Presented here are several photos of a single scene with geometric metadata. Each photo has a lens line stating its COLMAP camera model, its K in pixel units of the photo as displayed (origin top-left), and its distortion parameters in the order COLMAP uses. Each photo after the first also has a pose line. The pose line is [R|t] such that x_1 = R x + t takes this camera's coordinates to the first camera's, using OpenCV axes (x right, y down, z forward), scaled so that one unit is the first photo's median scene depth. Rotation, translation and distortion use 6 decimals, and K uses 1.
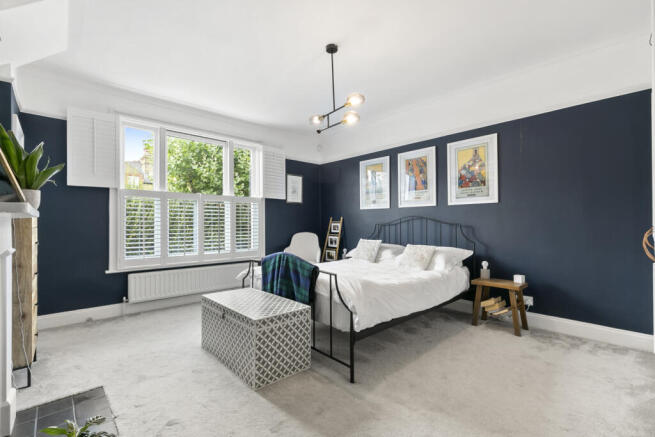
lens RADIAL K [[309.7, 0, 331.5], [0, 309.7, 223.1], [0, 0, 1]] dist [0.003418, -0.000267]
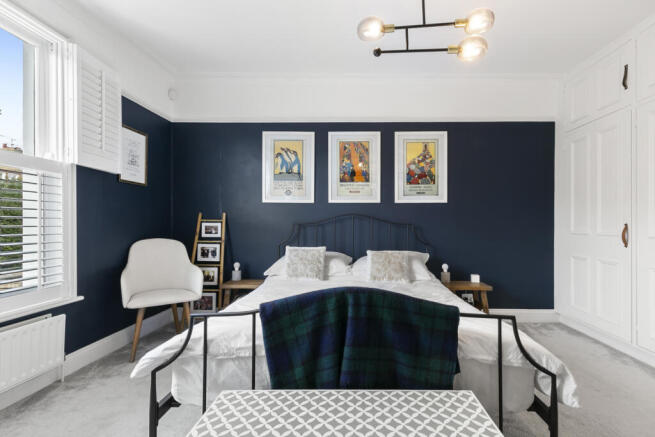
lens RADIAL K [[309.7, 0, 331.5], [0, 309.7, 223.1], [0, 0, 1]] dist [0.003418, -0.000267]
pose [[0.673593, 0.004164, 0.739091, -0.375046], [-0.004471, 0.999989, -0.001559, 0.001378], [-0.739089, -0.002255, 0.673604, 0.531163]]
